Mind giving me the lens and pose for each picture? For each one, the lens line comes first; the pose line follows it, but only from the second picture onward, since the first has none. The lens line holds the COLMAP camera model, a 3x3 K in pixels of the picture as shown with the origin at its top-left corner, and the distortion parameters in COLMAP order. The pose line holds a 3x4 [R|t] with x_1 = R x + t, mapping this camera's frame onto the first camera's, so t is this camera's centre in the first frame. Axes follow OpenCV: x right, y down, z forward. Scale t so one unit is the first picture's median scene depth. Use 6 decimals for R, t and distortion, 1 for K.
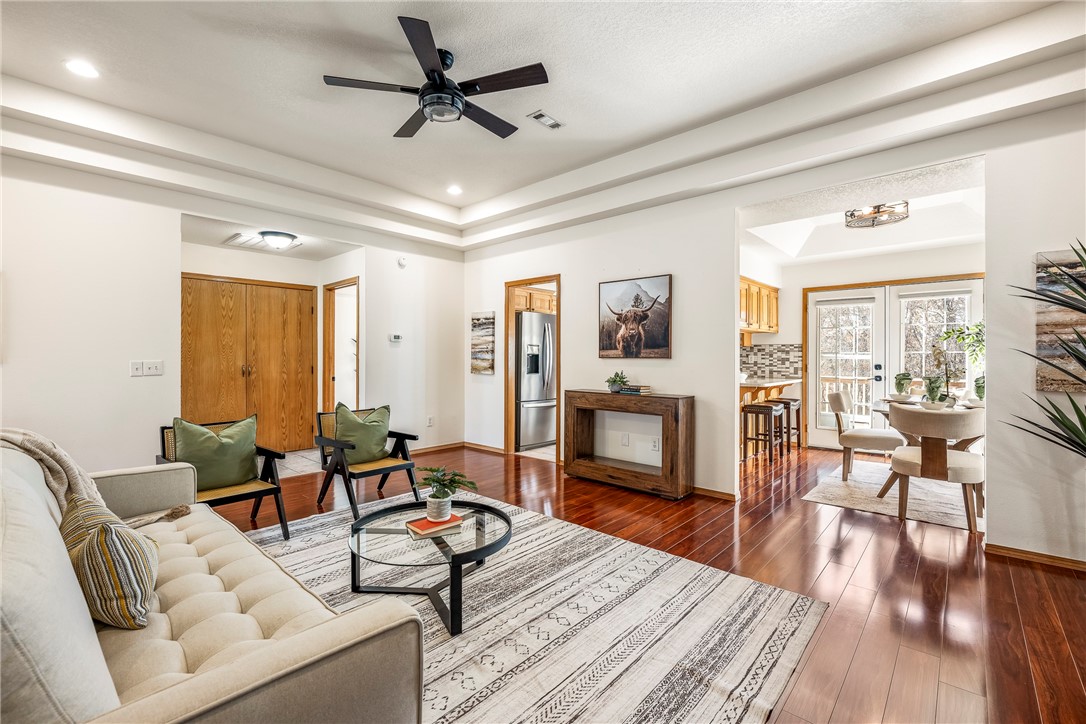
lens RADIAL K [[458.2, 0, 540.3], [0, 458.2, 355.4], [0, 0, 1]] dist [-0.000730, -0.000194]
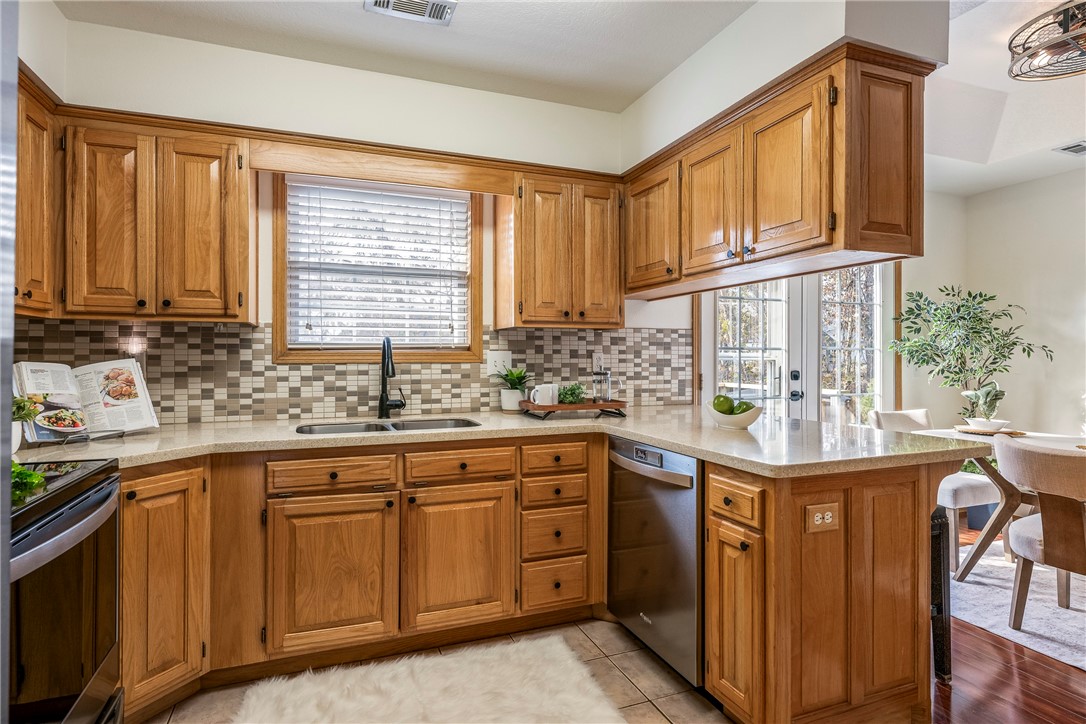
lens RADIAL K [[557.2, 0, 529.2], [0, 557.2, 355.4], [0, 0, 1]] dist [0.000637, 0.000241]
pose [[0.463966, 0.003057, 0.885848, 0.000410], [-0.000365, 0.999995, -0.003260, 0.005095], [-0.885853, 0.001189, 0.463964, 1.246129]]
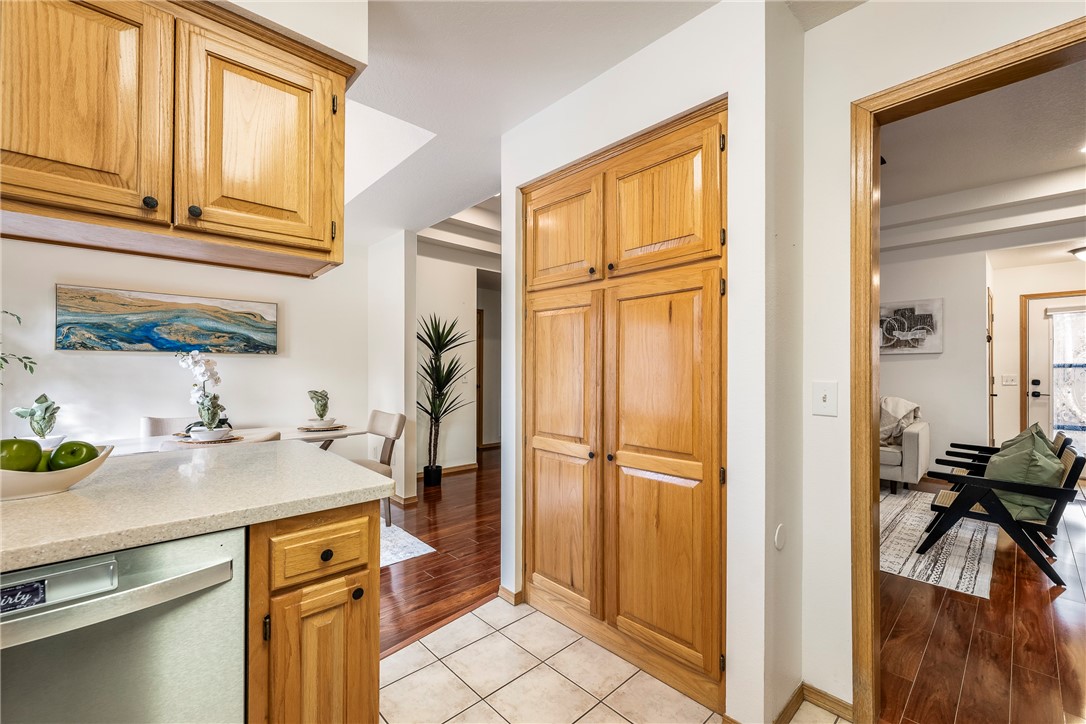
lens RADIAL K [[458.2, 0, 539.7], [0, 458.2, 364.9], [0, 0, 1]] dist [-0.000730, -0.000194]
pose [[-0.995970, -0.002514, 0.089655, 0.271606], [-0.003826, 0.999888, -0.014464, 0.005859], [-0.089608, -0.014749, -0.995868, 1.540173]]
